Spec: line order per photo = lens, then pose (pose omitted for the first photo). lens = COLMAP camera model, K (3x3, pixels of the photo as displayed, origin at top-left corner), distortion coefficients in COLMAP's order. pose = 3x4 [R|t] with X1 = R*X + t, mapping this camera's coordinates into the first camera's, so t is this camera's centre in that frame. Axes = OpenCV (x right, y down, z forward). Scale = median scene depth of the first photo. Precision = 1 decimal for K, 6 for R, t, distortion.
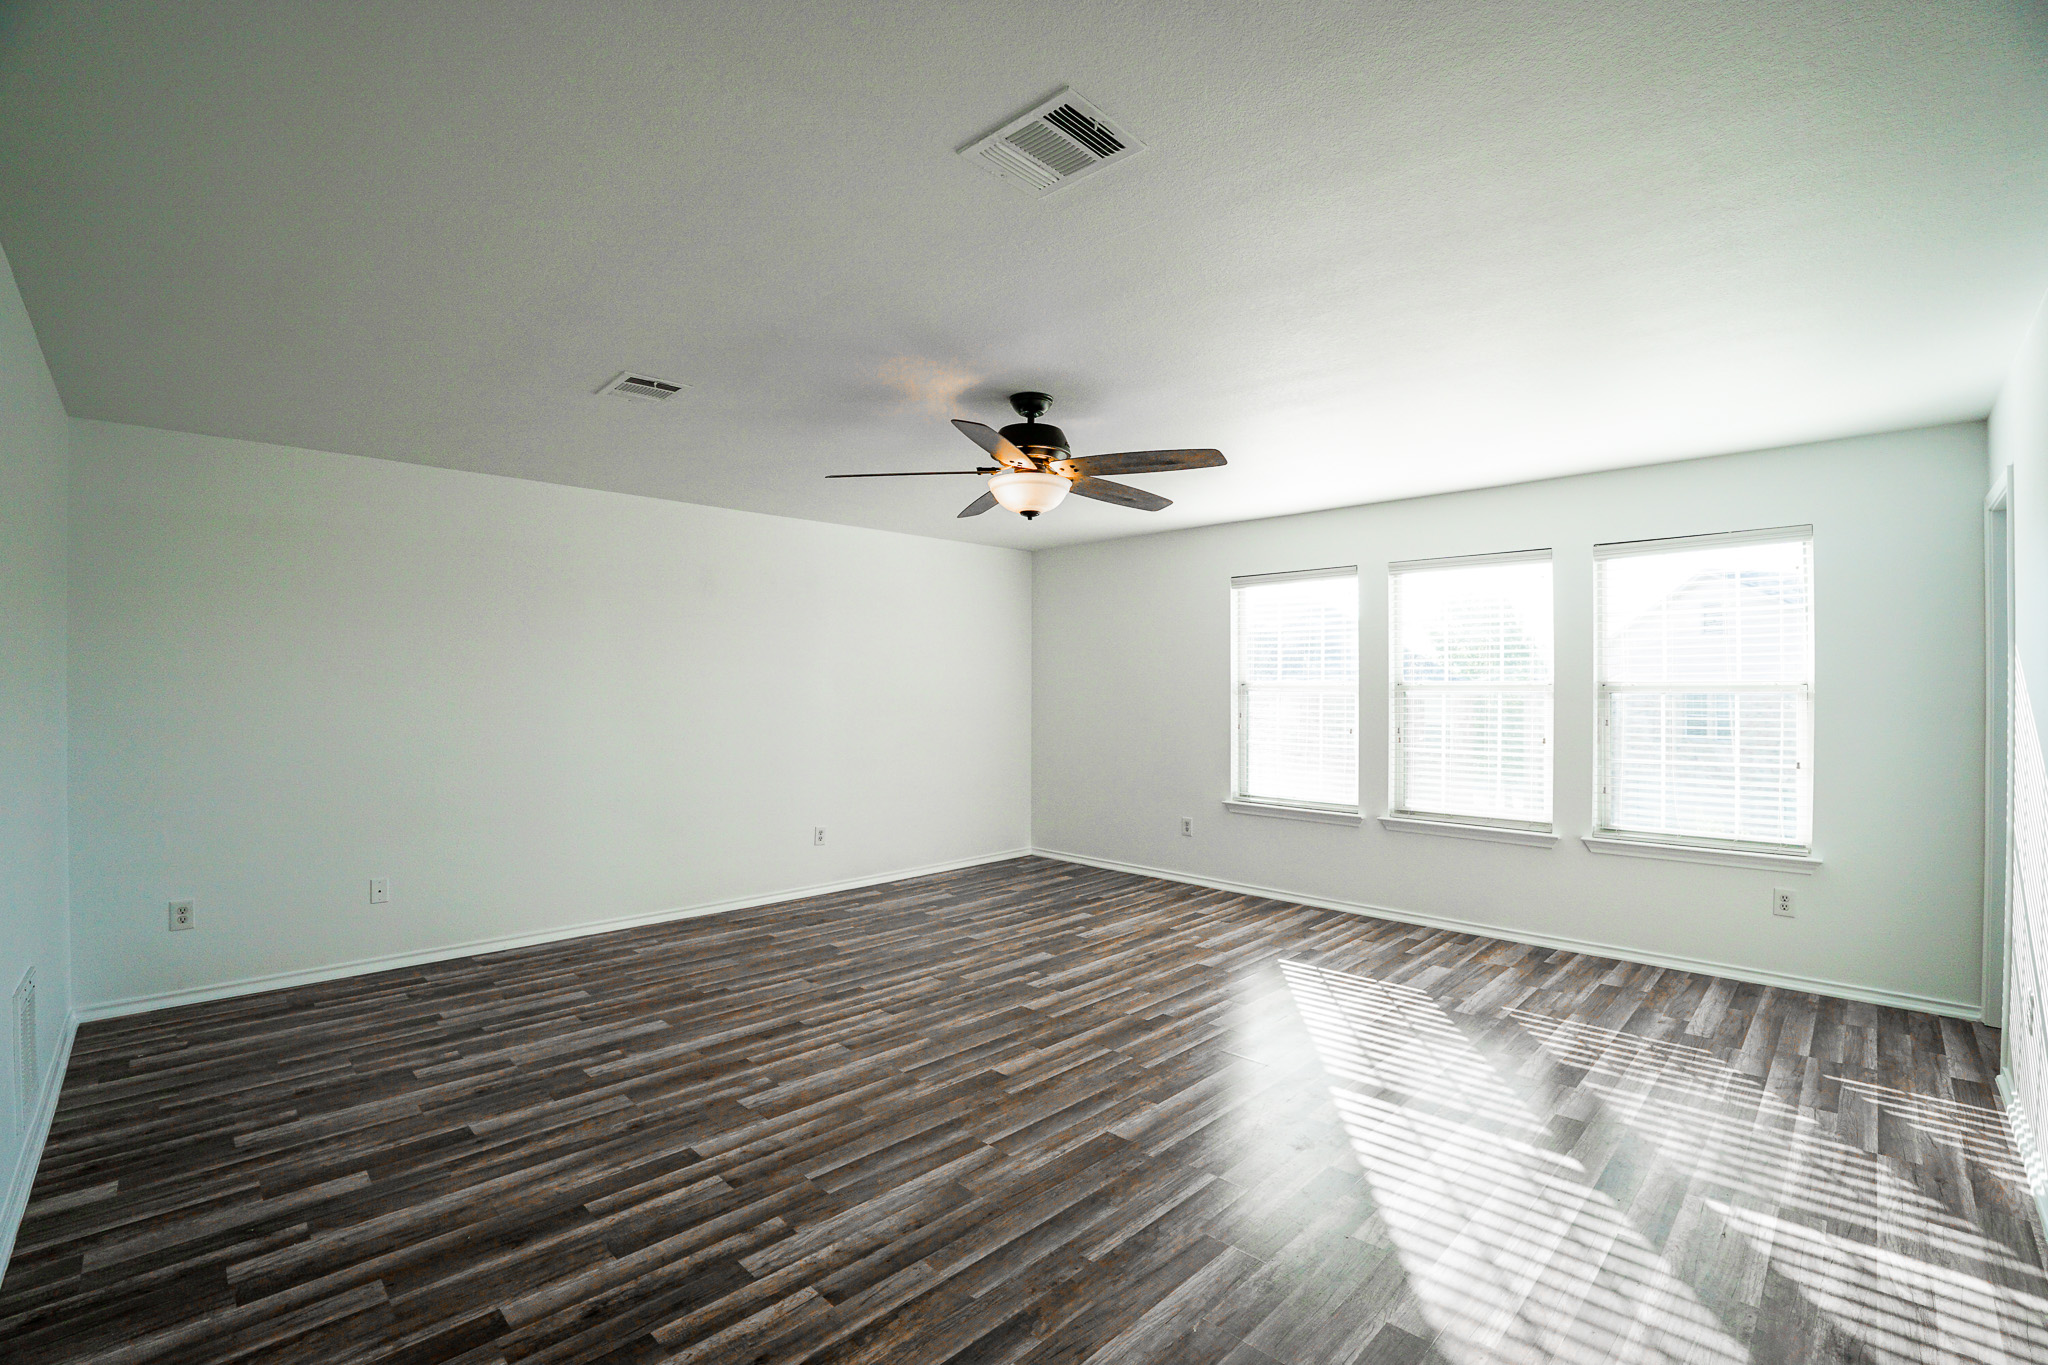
lens RADIAL K [[887.8, 0, 1030.5], [0, 887.8, 684.7], [0, 0, 1]] dist [-0.068944, 0.014359]
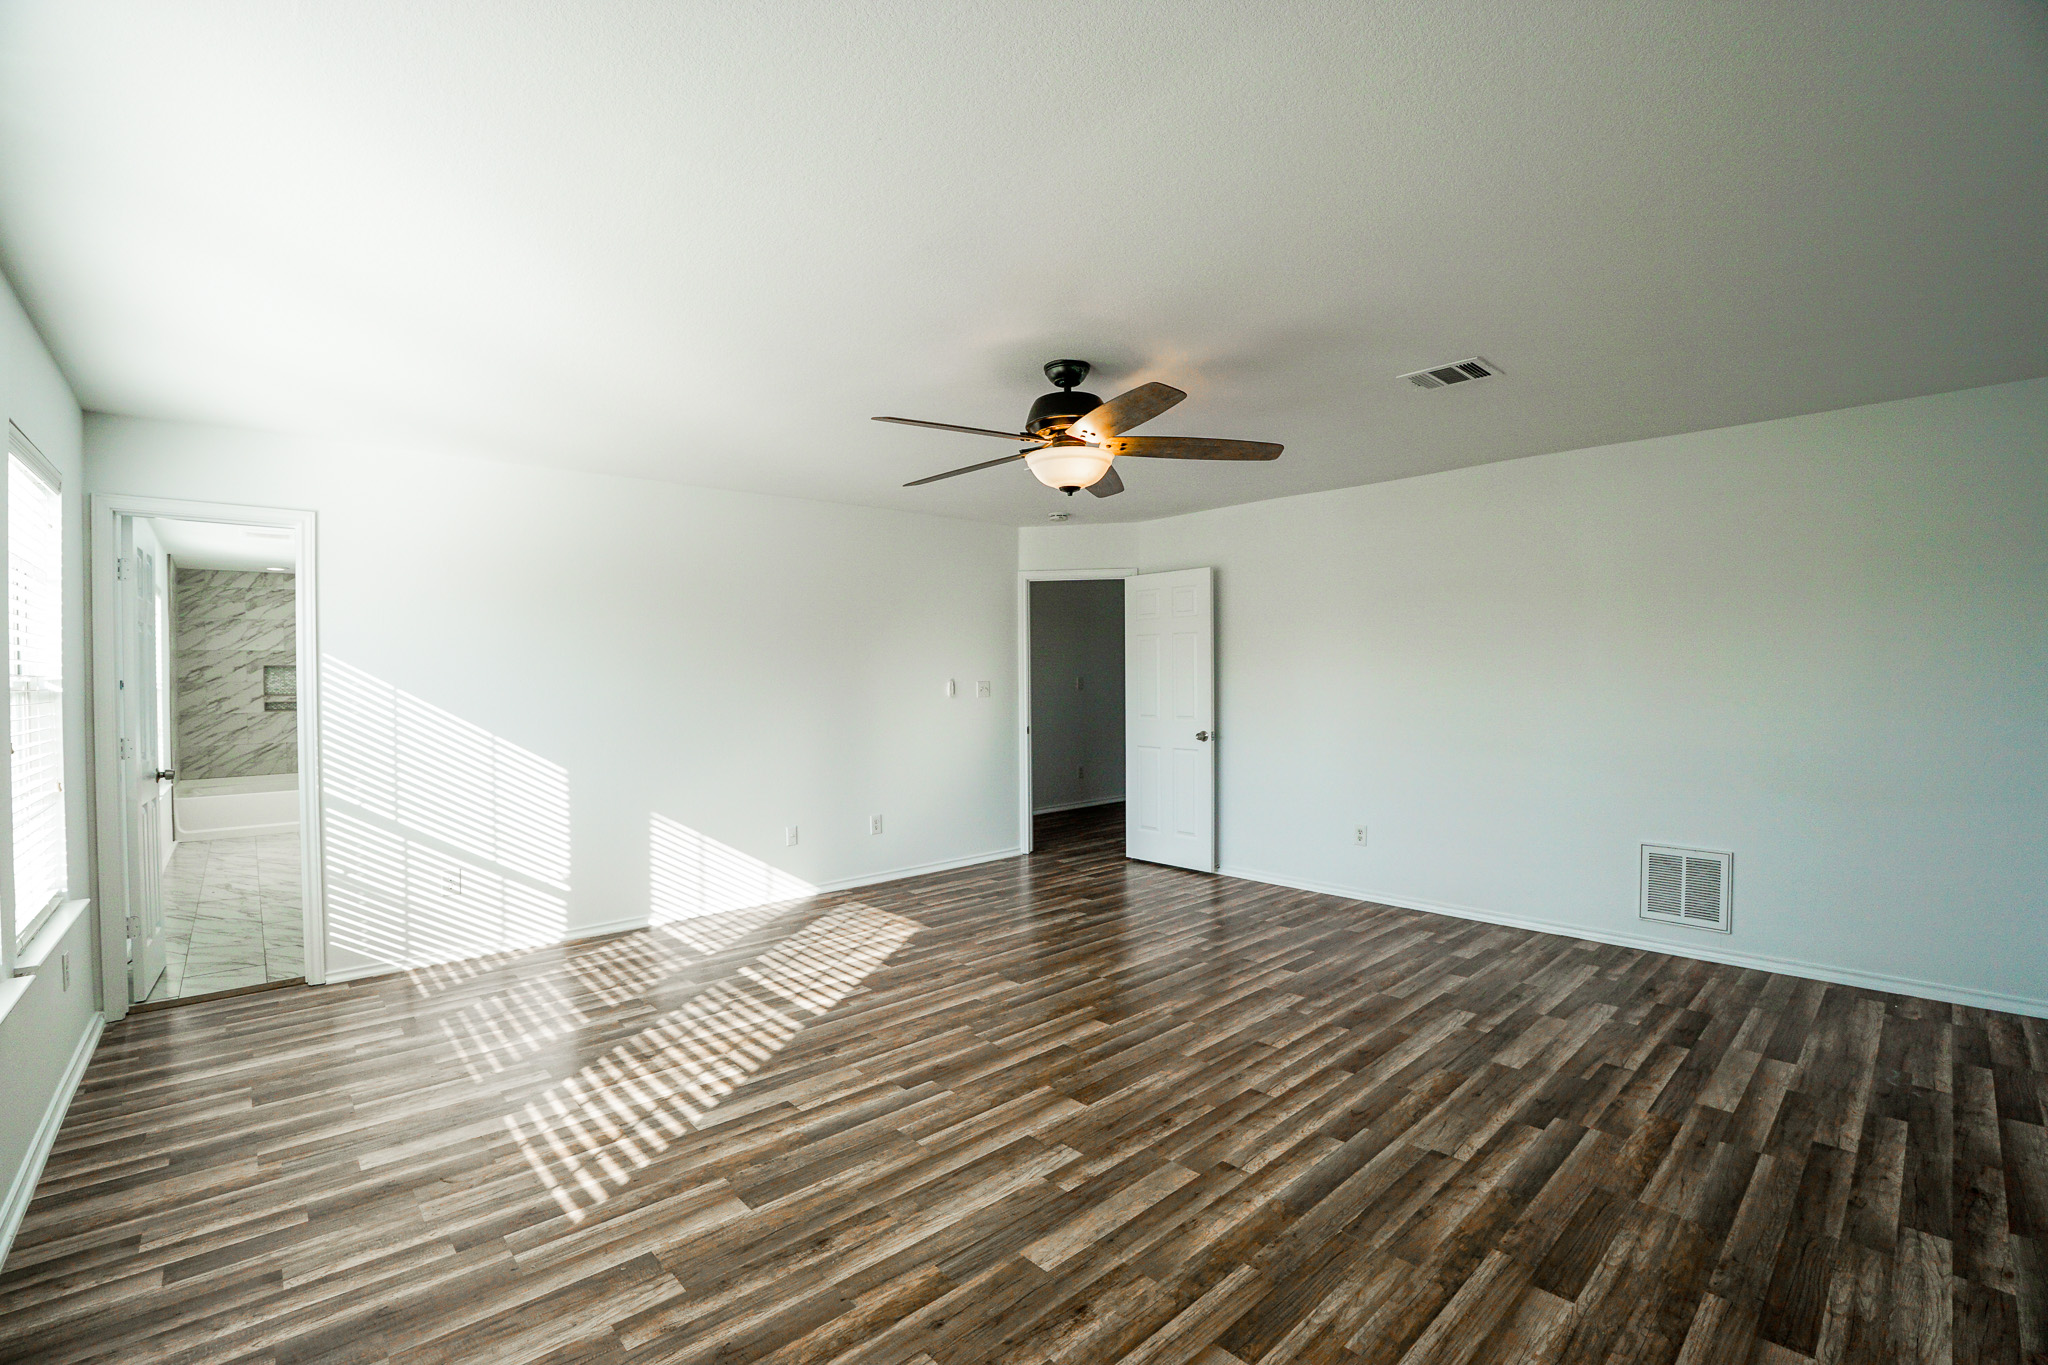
lens RADIAL K [[887.8, 0, 1030.5], [0, 887.8, 684.7], [0, 0, 1]] dist [-0.068944, 0.014359]
pose [[-0.998896, 0.010541, 0.045786, 0.000141], [0.010751, 0.999933, 0.004345, 0.010187], [-0.045737, 0.004832, -0.998942, 1.804186]]
